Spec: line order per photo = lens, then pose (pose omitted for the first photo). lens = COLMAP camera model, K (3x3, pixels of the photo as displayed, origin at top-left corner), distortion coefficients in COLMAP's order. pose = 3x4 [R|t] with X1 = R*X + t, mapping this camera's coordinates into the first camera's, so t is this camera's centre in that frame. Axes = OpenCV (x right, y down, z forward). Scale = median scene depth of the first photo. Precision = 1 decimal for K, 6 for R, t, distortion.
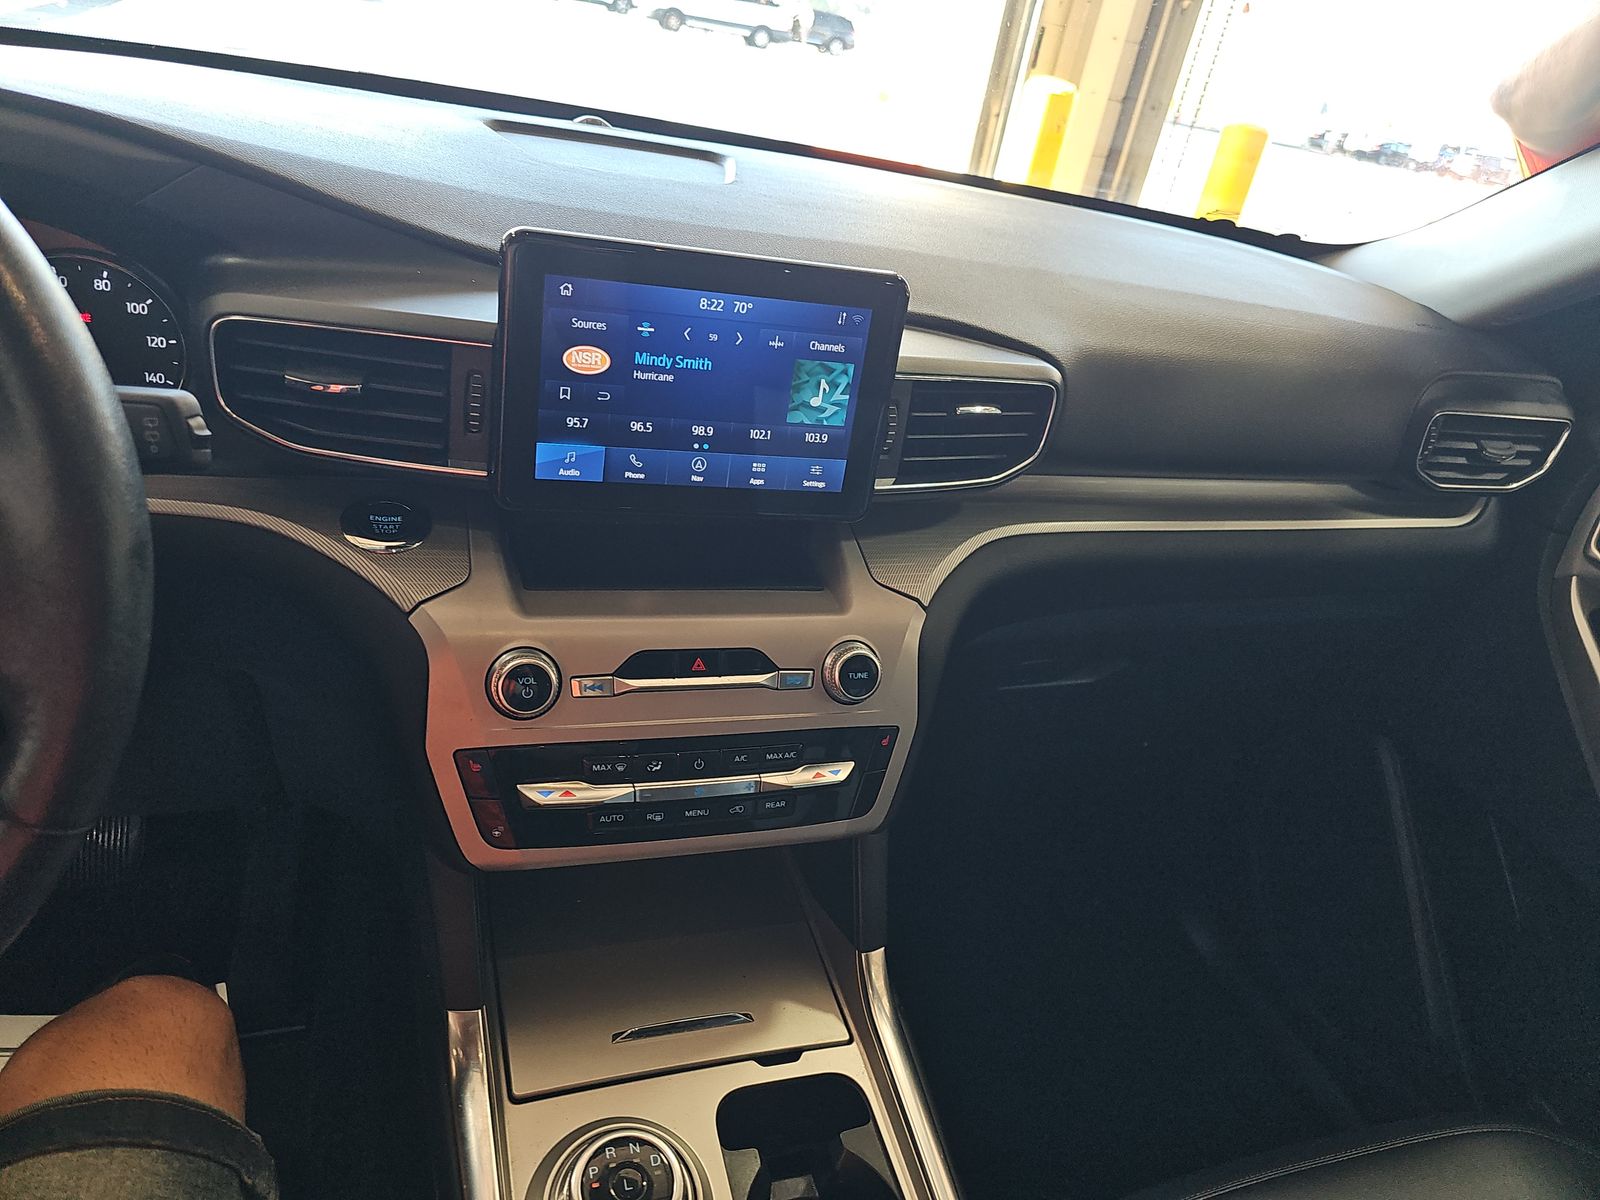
lens RADIAL K [[1096.6, 0, 784.1], [0, 1096.6, 607.7], [0, 0, 1]] dist [0.067879, -0.067562]
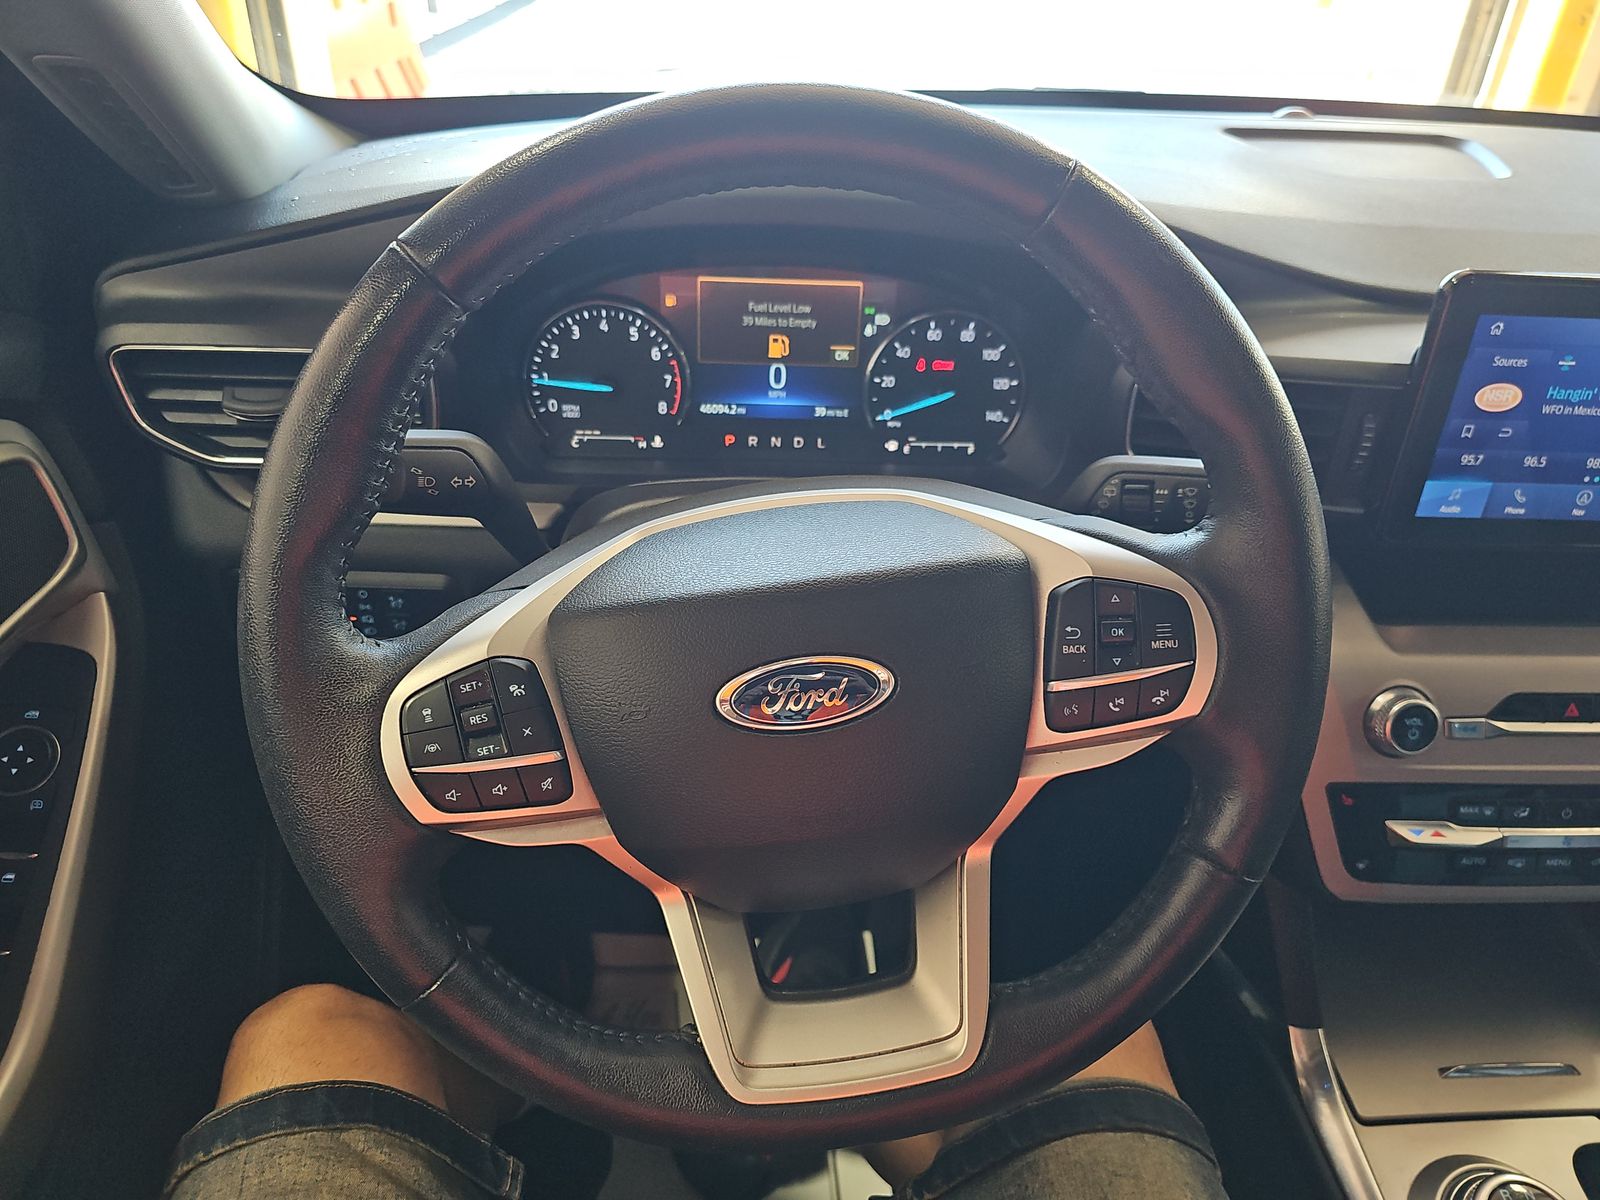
lens RADIAL K [[1105.3, 0, 800.0], [0, 1105.3, 600.0], [0, 0, 1]] dist [0.060555, -0.066011]
pose [[0.954563, 0.034613, -0.295992, -0.451404], [-0.022100, 0.998719, 0.045517, -0.075020], [0.297188, -0.036907, 0.954105, -0.125741]]
